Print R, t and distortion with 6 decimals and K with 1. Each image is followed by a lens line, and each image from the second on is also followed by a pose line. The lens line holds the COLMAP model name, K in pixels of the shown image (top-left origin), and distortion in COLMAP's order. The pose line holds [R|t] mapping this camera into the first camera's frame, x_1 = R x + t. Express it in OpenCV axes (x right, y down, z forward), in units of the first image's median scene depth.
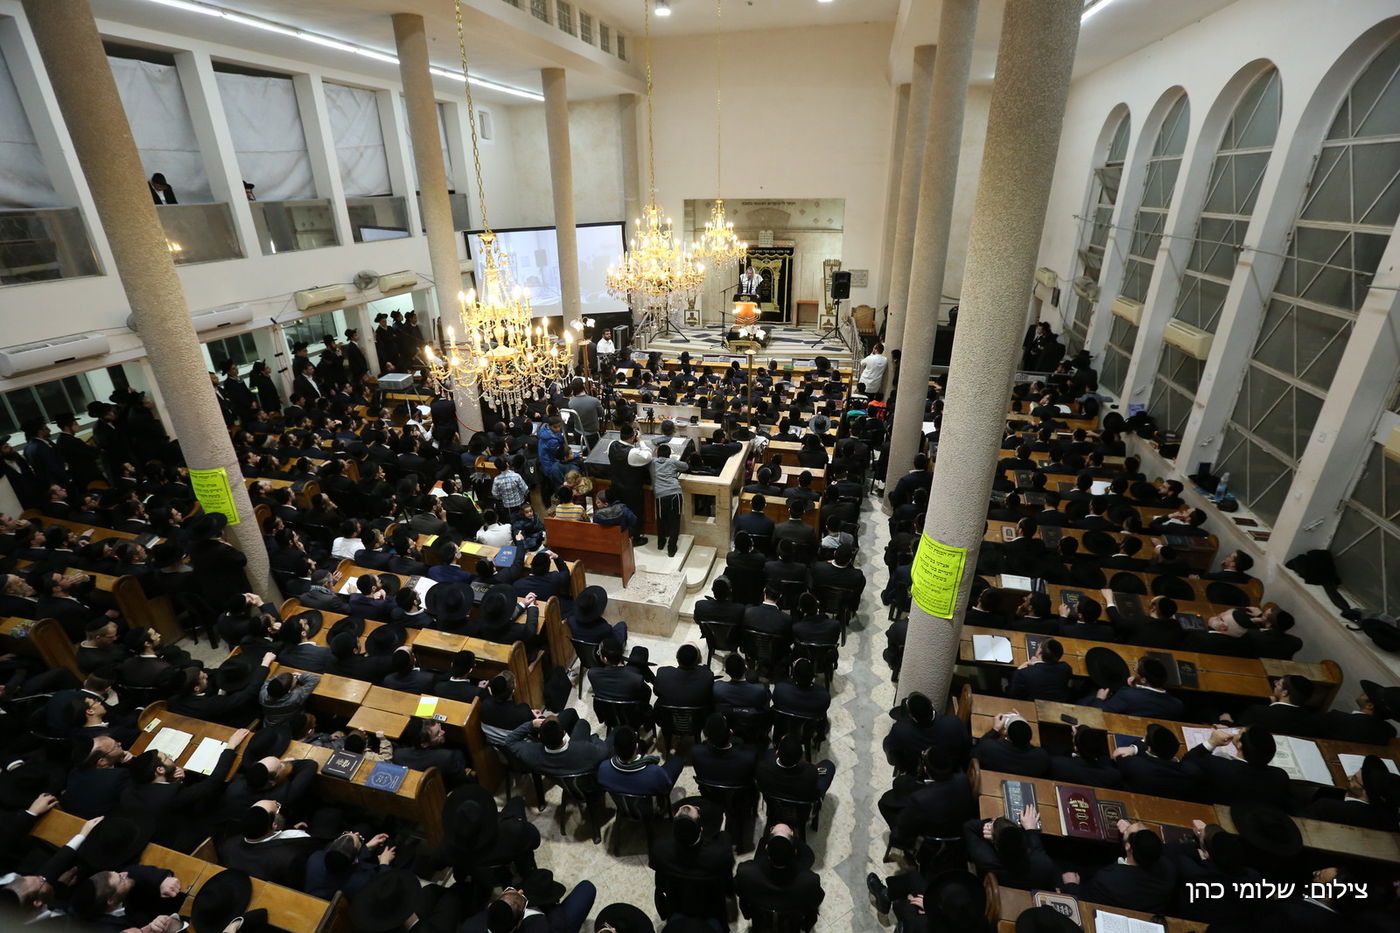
lens RADIAL K [[631.6, 0, 700.3], [0, 631.6, 468.4], [0, 0, 1]] dist [-0.050934, 0.016281]
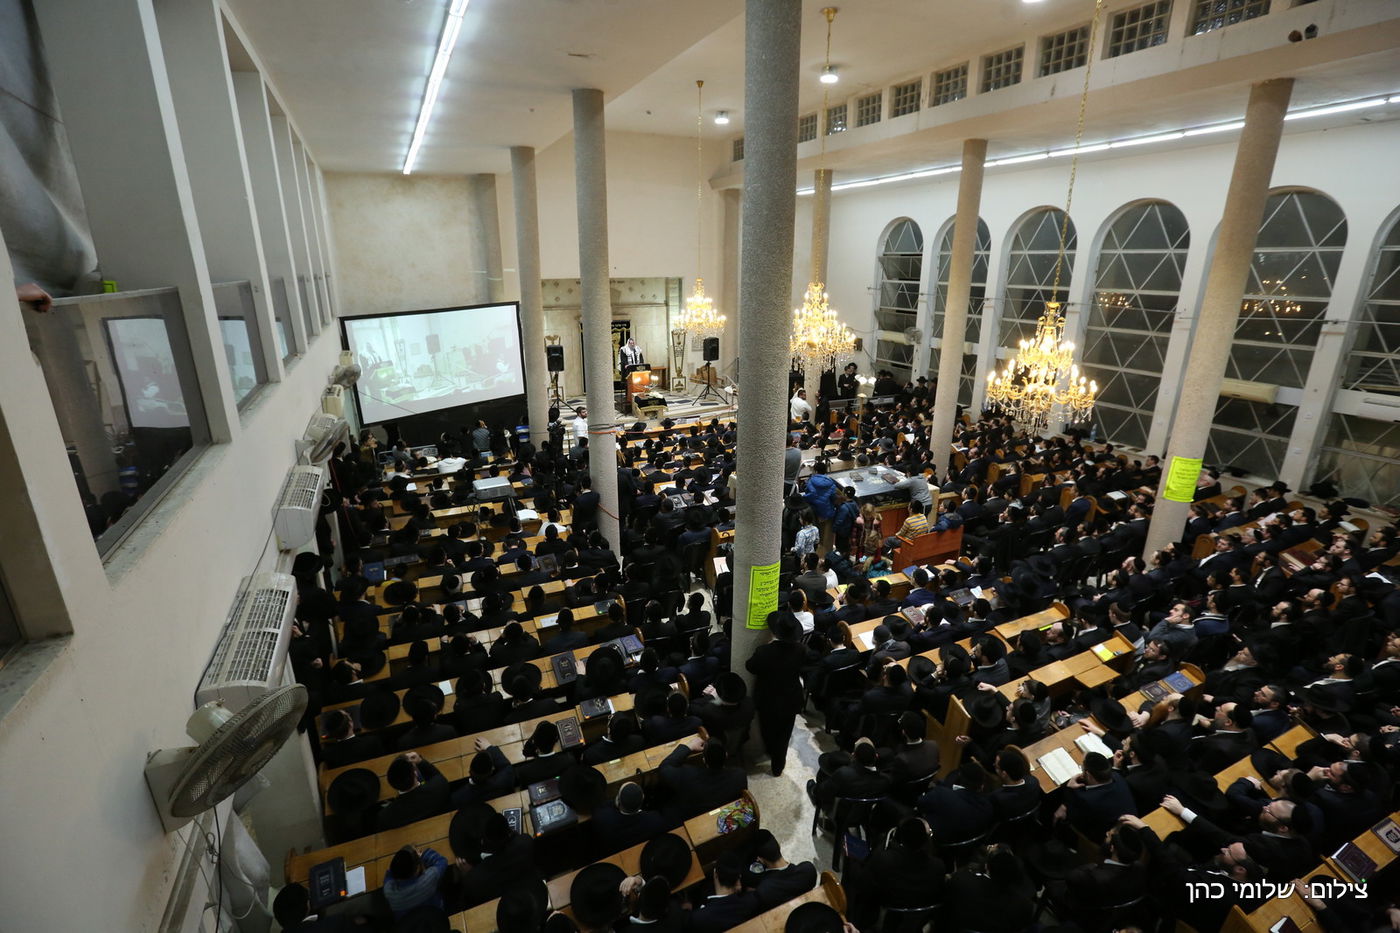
lens RADIAL K [[631.6, 0, 700.3], [0, 631.6, 468.4], [0, 0, 1]] dist [-0.050934, 0.016281]
pose [[0.769581, -0.183317, 0.611670, -0.530109], [0.250849, 0.967688, -0.025593, -0.050405], [-0.587214, 0.173133, 0.790699, 0.117583]]
